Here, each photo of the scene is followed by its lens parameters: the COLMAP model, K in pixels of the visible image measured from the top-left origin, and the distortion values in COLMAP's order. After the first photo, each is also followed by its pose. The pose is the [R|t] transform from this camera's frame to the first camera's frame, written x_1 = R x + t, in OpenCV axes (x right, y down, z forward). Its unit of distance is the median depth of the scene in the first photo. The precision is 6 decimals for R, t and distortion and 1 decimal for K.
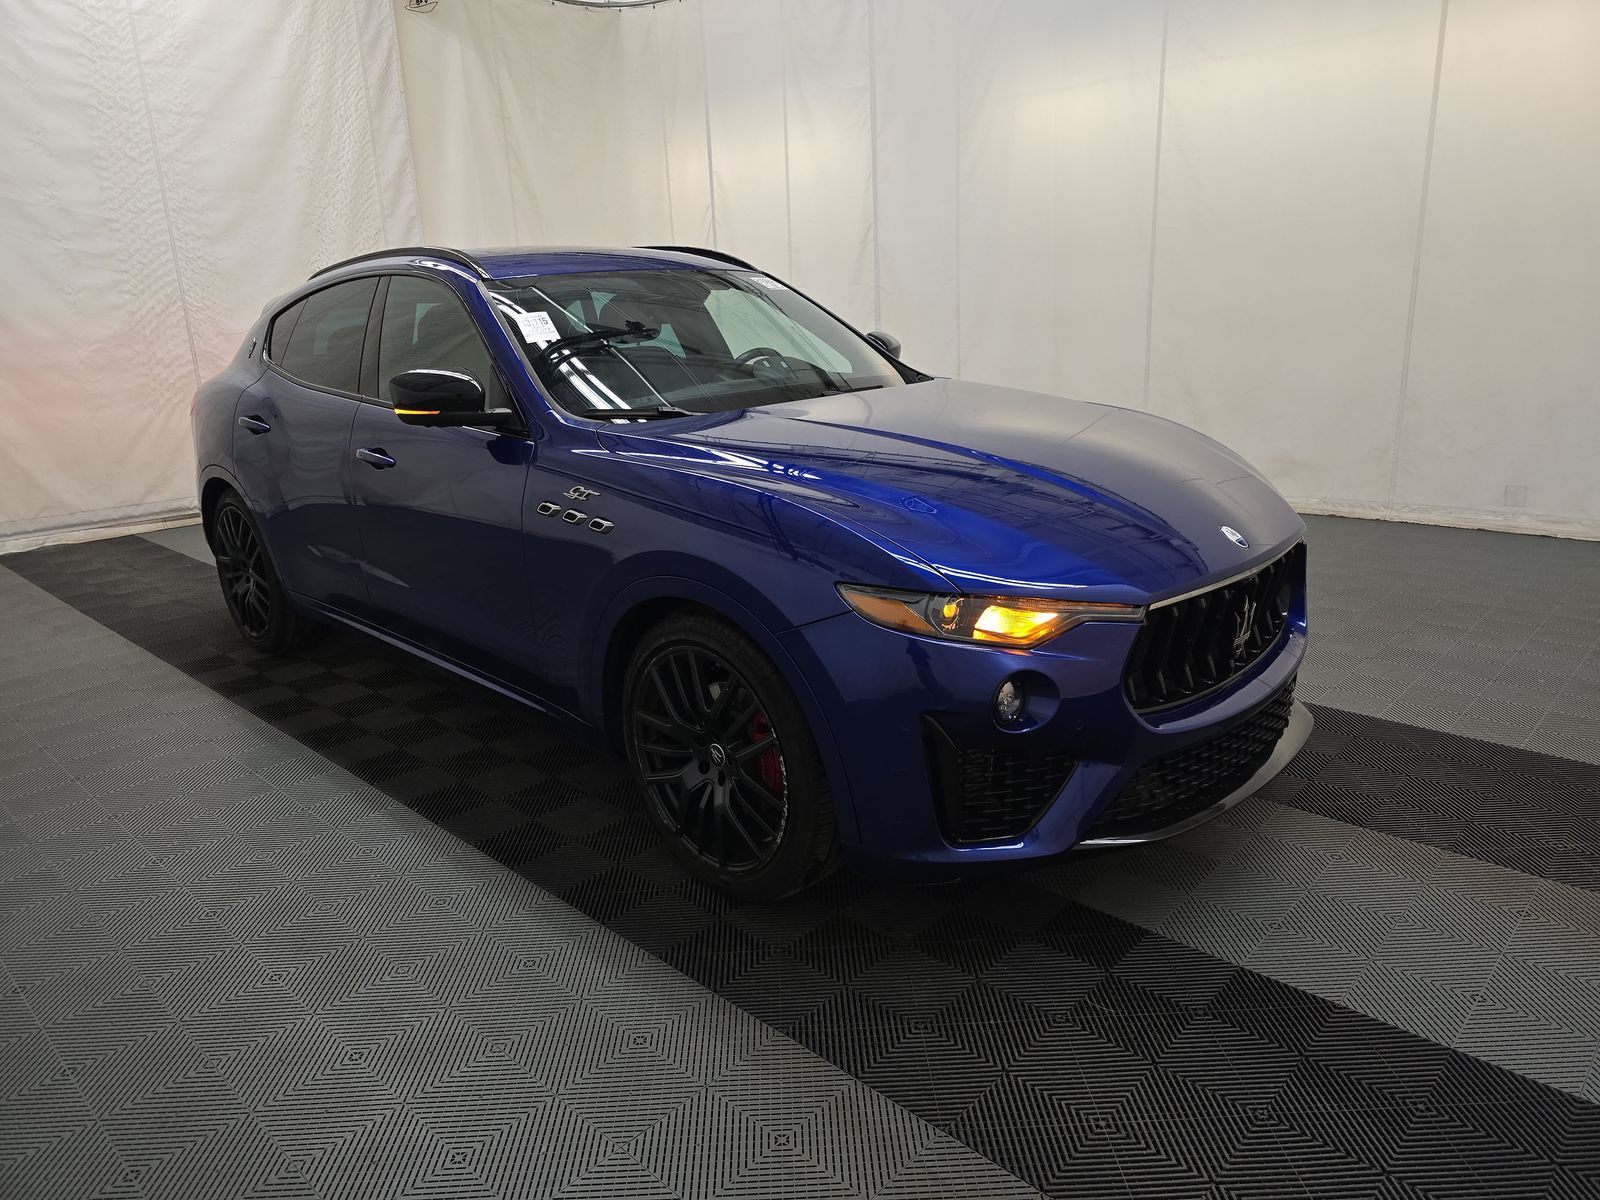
lens RADIAL K [[1078.1, 0, 804.7], [0, 1078.1, 595.8], [0, 0, 1]] dist [0.050284, -0.036127]
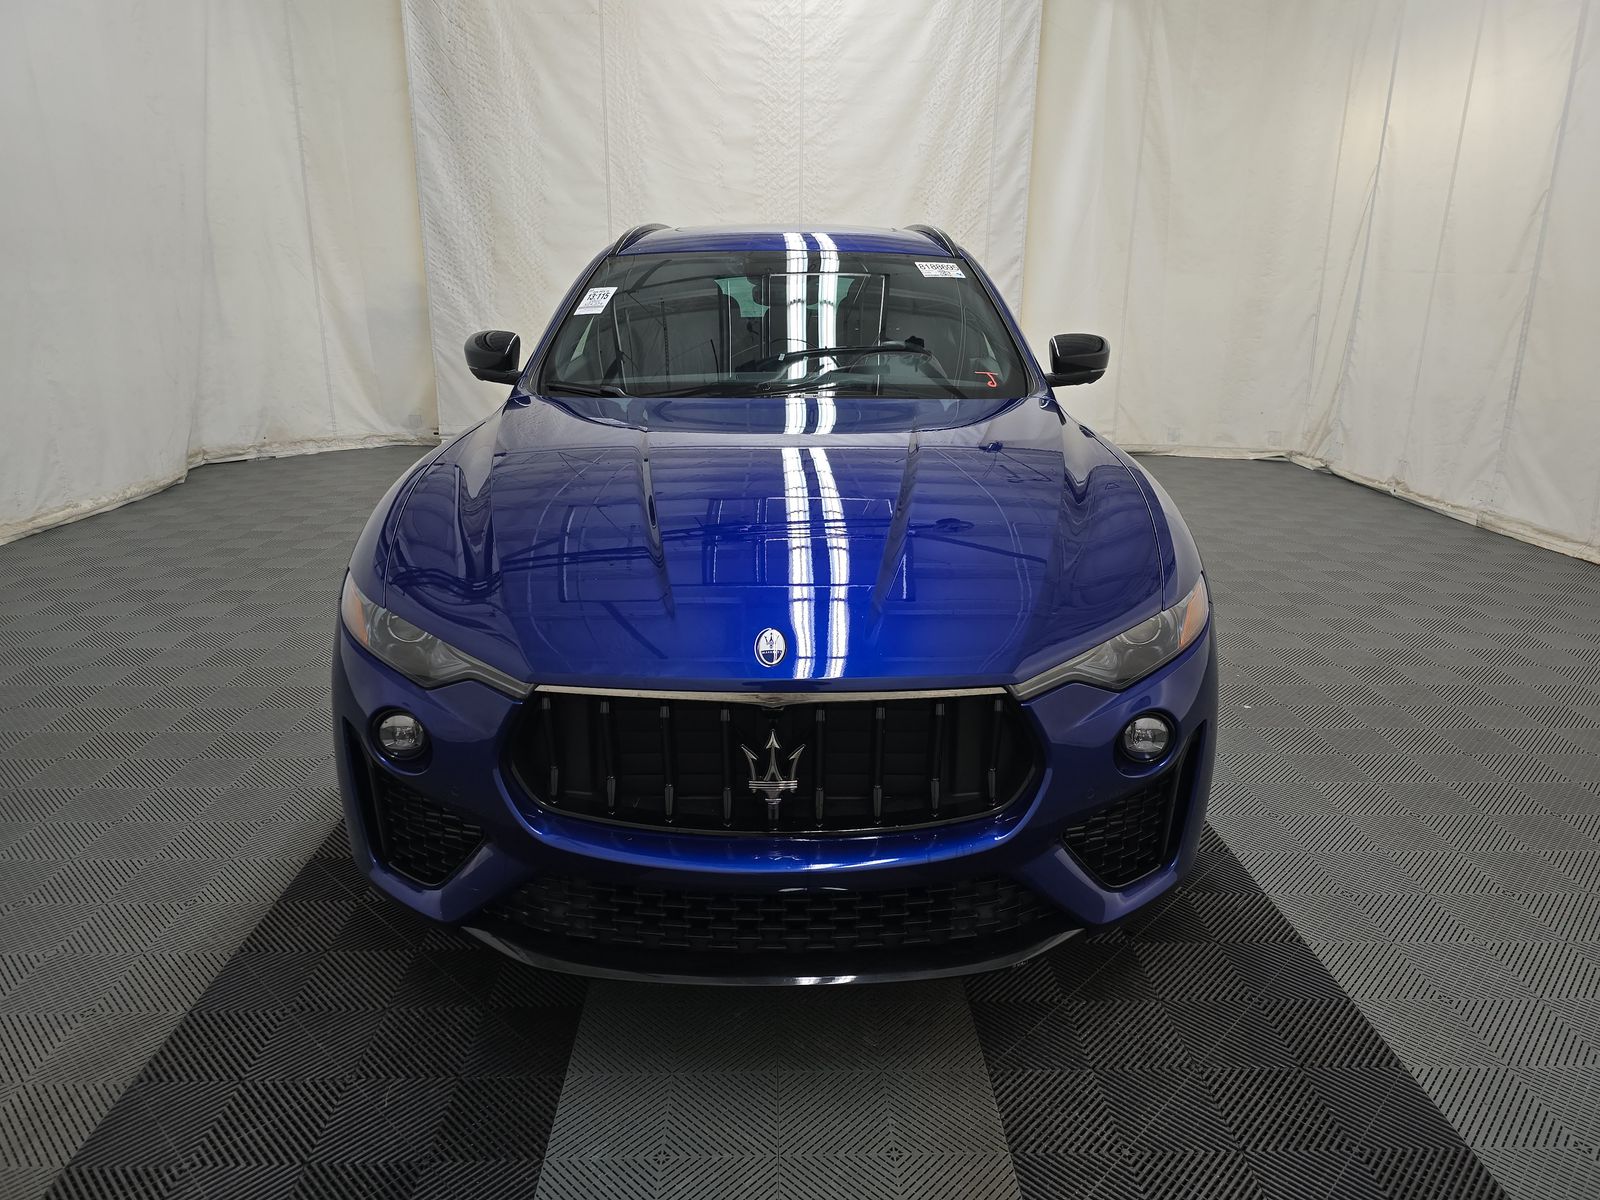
lens RADIAL K [[1078.1, 0, 804.7], [0, 1078.1, 595.8], [0, 0, 1]] dist [0.050284, -0.036127]
pose [[0.701010, 0.247013, -0.669006, 0.303356], [-0.228698, 0.966418, 0.117186, -0.062520], [0.675487, 0.070852, 0.733960, 0.170642]]
